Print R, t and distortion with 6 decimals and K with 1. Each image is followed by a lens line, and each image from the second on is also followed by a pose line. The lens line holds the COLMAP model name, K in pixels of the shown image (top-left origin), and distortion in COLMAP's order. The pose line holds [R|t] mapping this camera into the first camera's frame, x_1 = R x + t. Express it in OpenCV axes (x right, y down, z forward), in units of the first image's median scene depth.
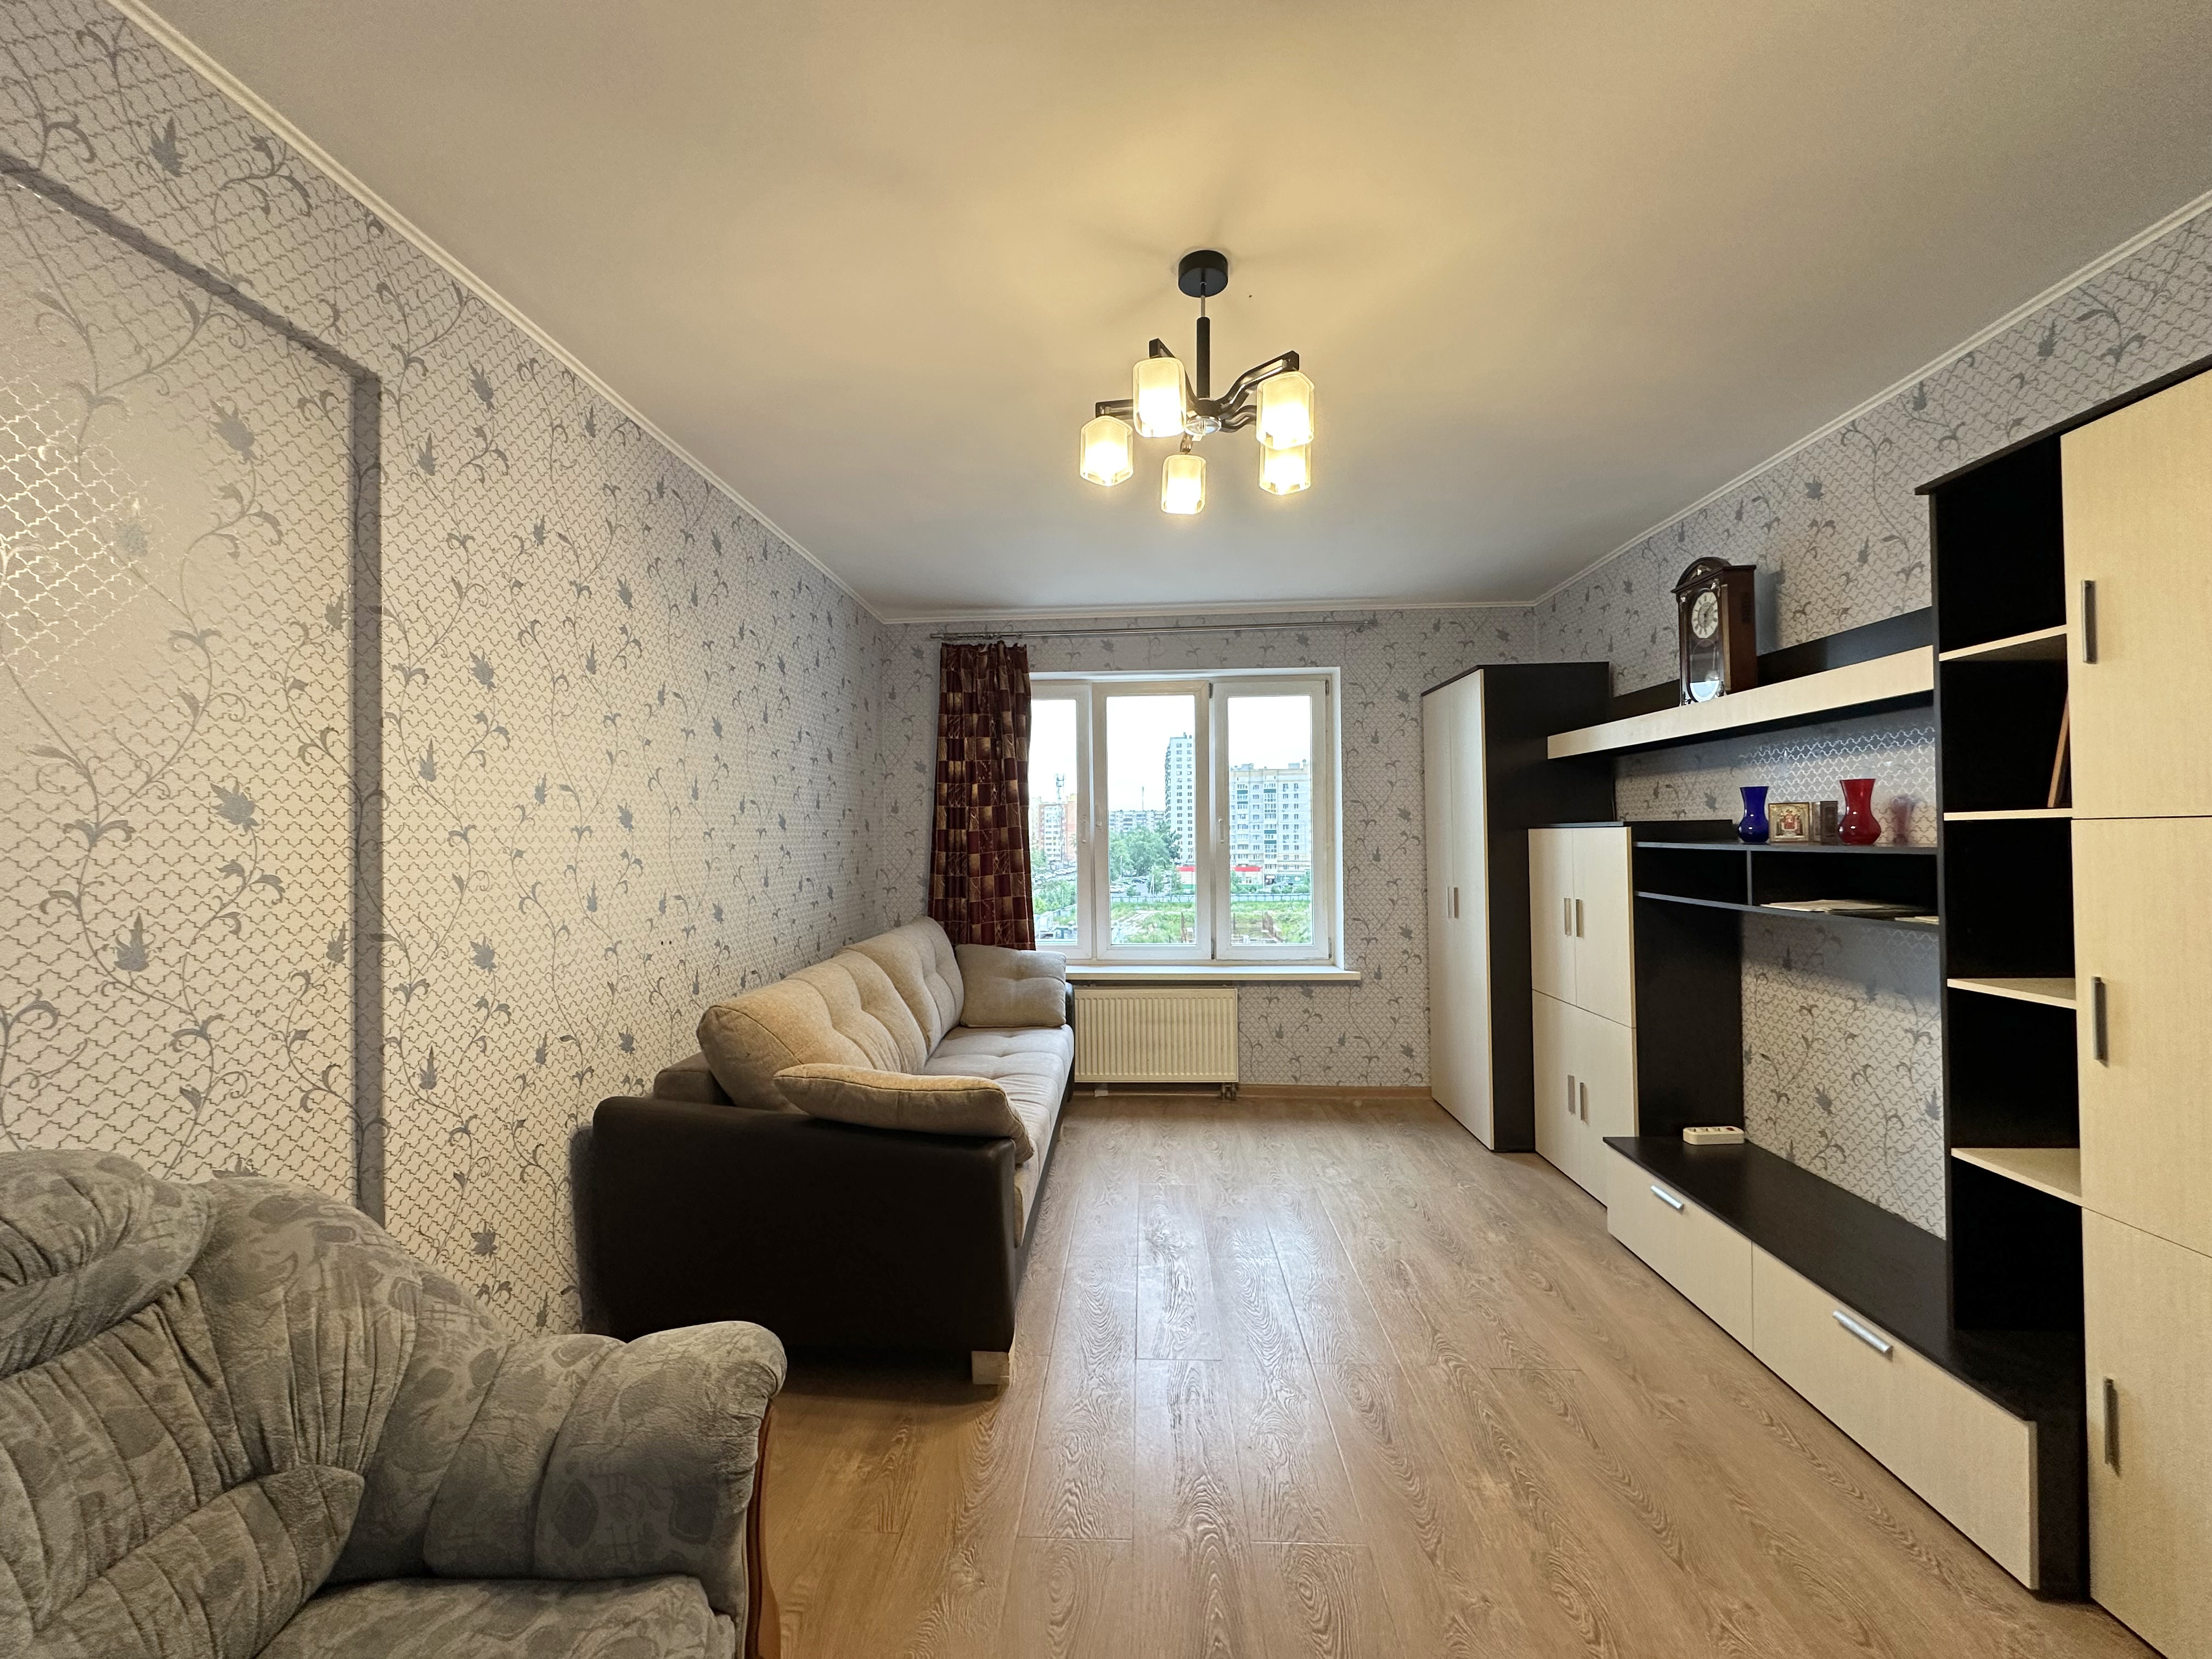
lens RADIAL K [[879.3, 0, 1106.3], [0, 879.3, 828.4], [0, 0, 1]] dist [-0.002652, 0.000412]
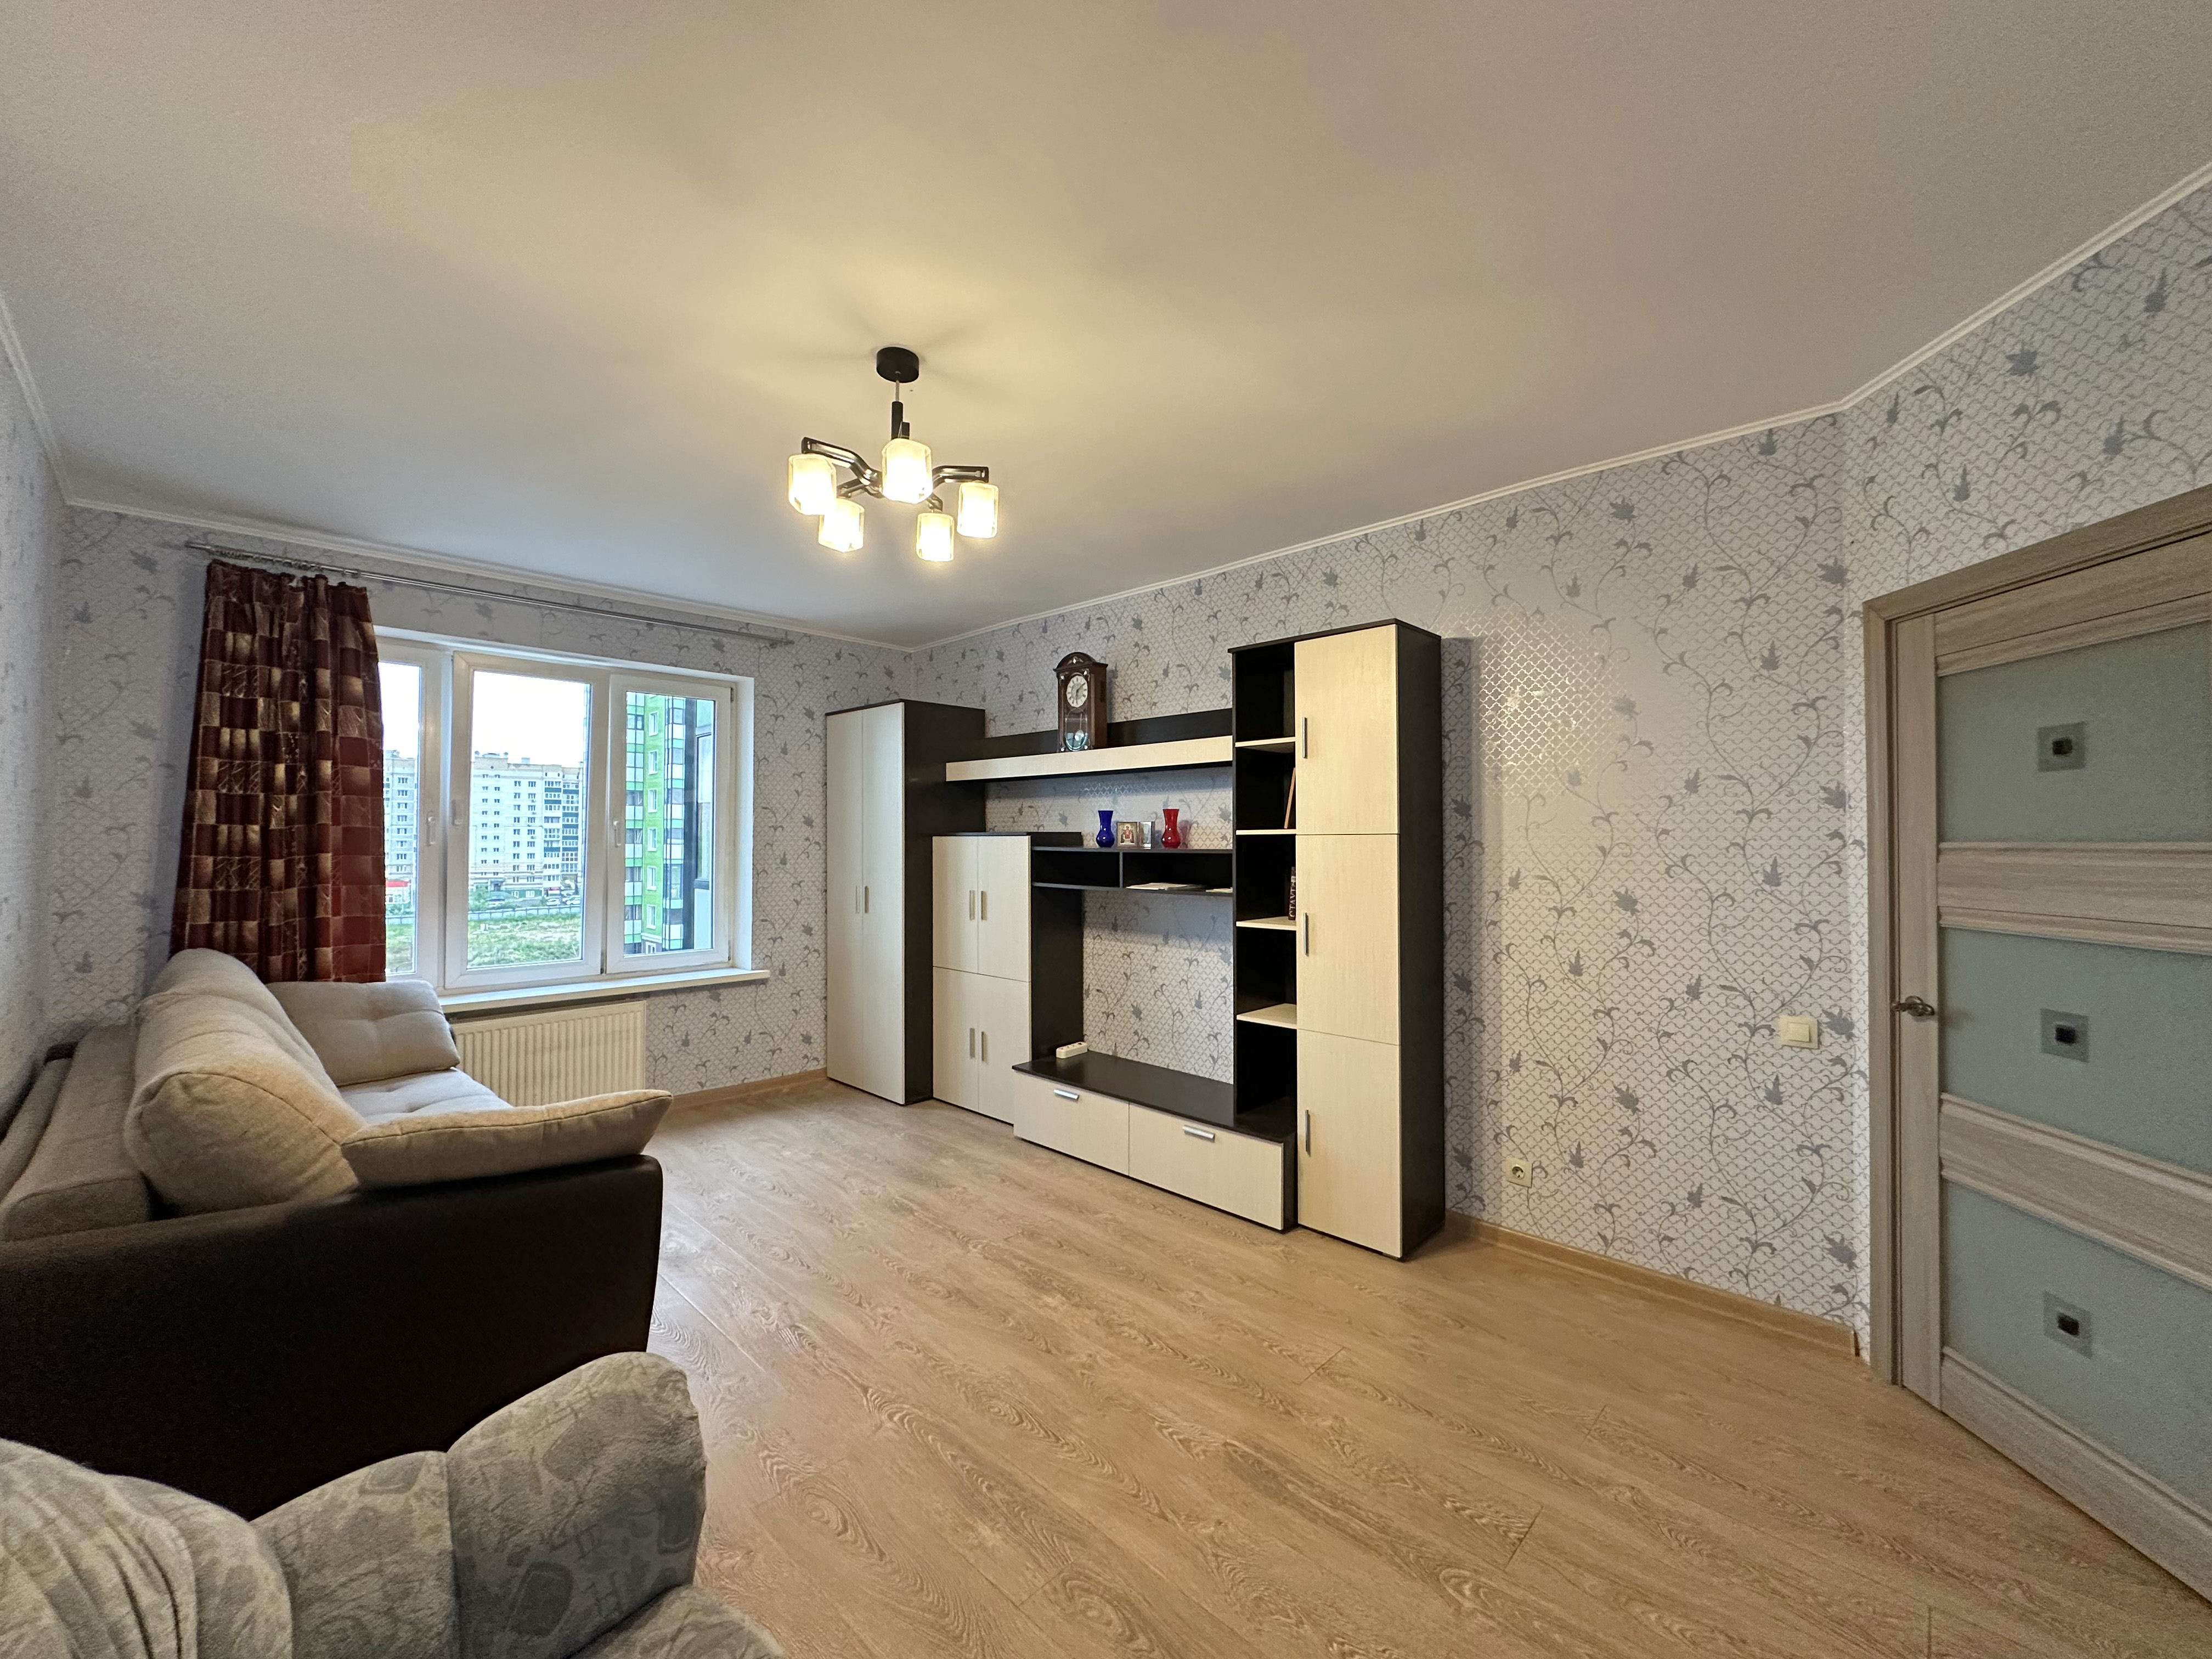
lens RADIAL K [[879.3, 0, 1108.3], [0, 879.3, 828.7], [0, 0, 1]] dist [-0.002652, 0.000412]
pose [[0.659043, 0.022545, 0.751768, -0.434279], [-0.015112, 0.999746, -0.016734, 0.009865], [-0.751954, -0.000333, 0.659216, 0.000364]]
